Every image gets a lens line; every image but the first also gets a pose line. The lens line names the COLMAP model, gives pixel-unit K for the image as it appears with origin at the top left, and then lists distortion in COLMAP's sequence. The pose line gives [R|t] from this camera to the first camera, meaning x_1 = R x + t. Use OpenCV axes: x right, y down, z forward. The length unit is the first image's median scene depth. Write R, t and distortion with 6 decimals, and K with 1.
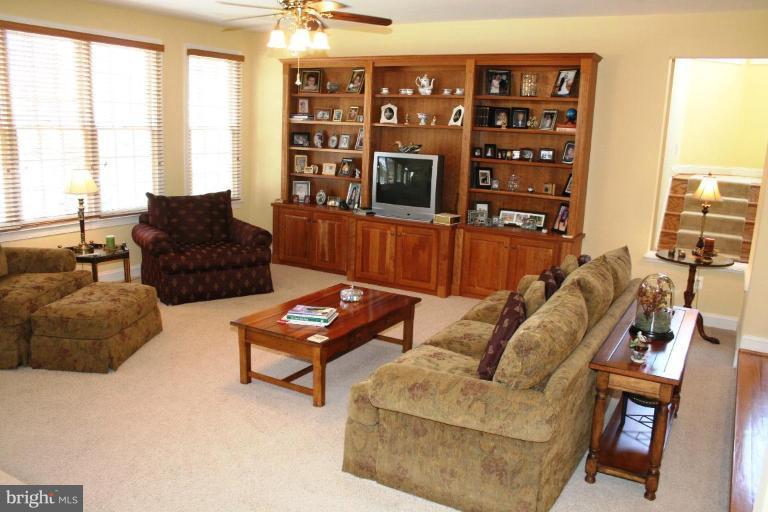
lens RADIAL K [[643.6, 0, 385.8], [0, 643.6, 252.0], [0, 0, 1]] dist [-0.040002, 0.012382]
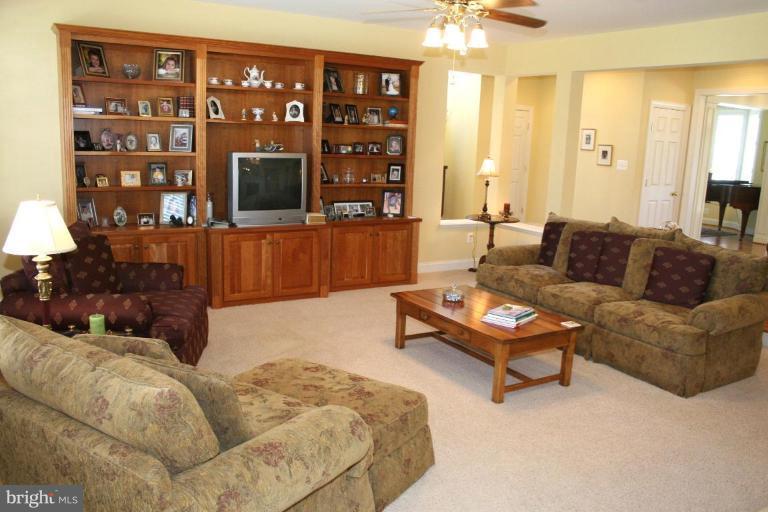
lens RADIAL K [[643.6, 0, 385.5], [0, 643.6, 260.2], [0, 0, 1]] dist [-0.040002, 0.012382]
pose [[0.496433, -0.193974, 0.846125, -0.703657], [0.148459, 0.979326, 0.137407, -0.108272], [-0.855286, 0.057401, 0.514967, 0.408834]]
